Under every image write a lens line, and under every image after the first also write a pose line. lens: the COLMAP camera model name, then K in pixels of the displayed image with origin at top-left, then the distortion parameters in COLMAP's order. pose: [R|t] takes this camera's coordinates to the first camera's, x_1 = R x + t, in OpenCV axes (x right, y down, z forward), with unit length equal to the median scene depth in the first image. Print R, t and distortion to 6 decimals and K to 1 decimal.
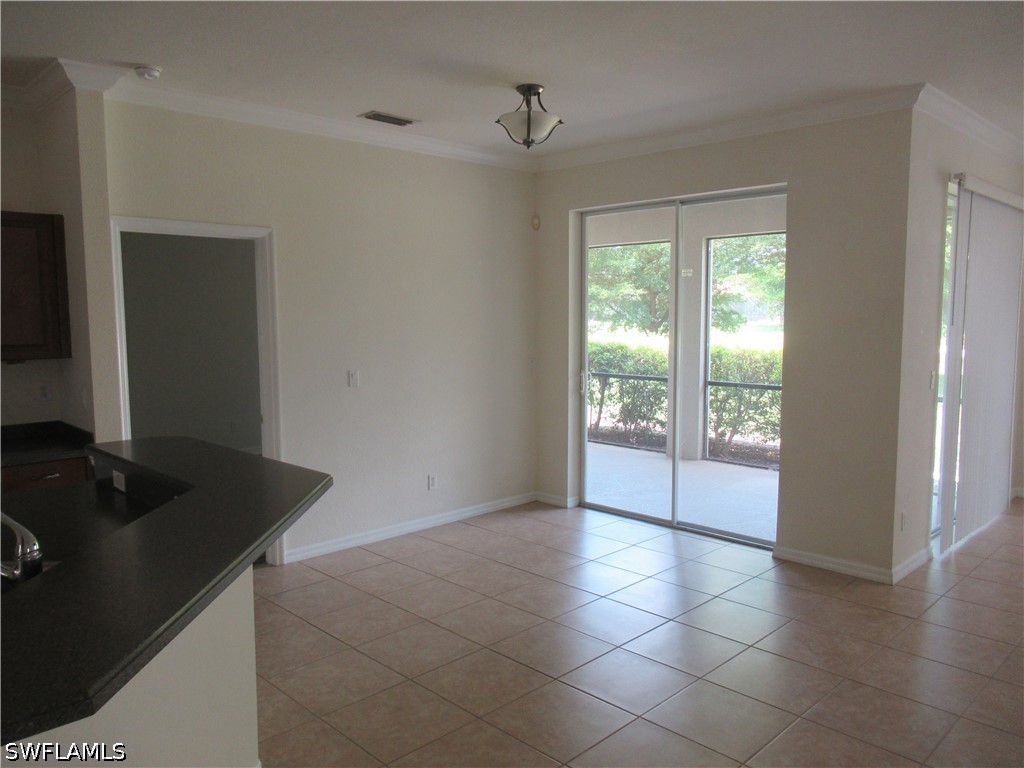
lens RADIAL K [[764.6, 0, 512.0], [0, 764.6, 378.2], [0, 0, 1]] dist [-0.009463, 0.000550]
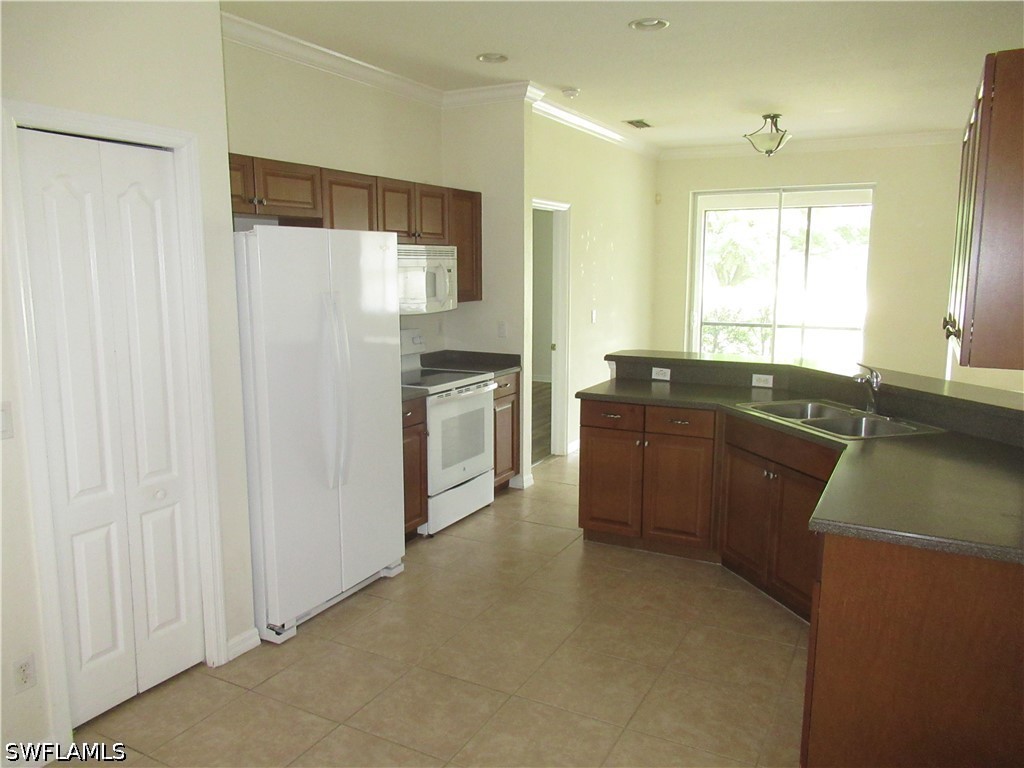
lens RADIAL K [[764.6, 0, 508.2], [0, 764.6, 388.6], [0, 0, 1]] dist [-0.009463, 0.000550]
pose [[0.954938, -0.043811, 0.293555, -0.698640], [0.024315, 0.997269, 0.069739, 0.026444], [-0.295809, -0.059458, 0.953395, -0.221561]]
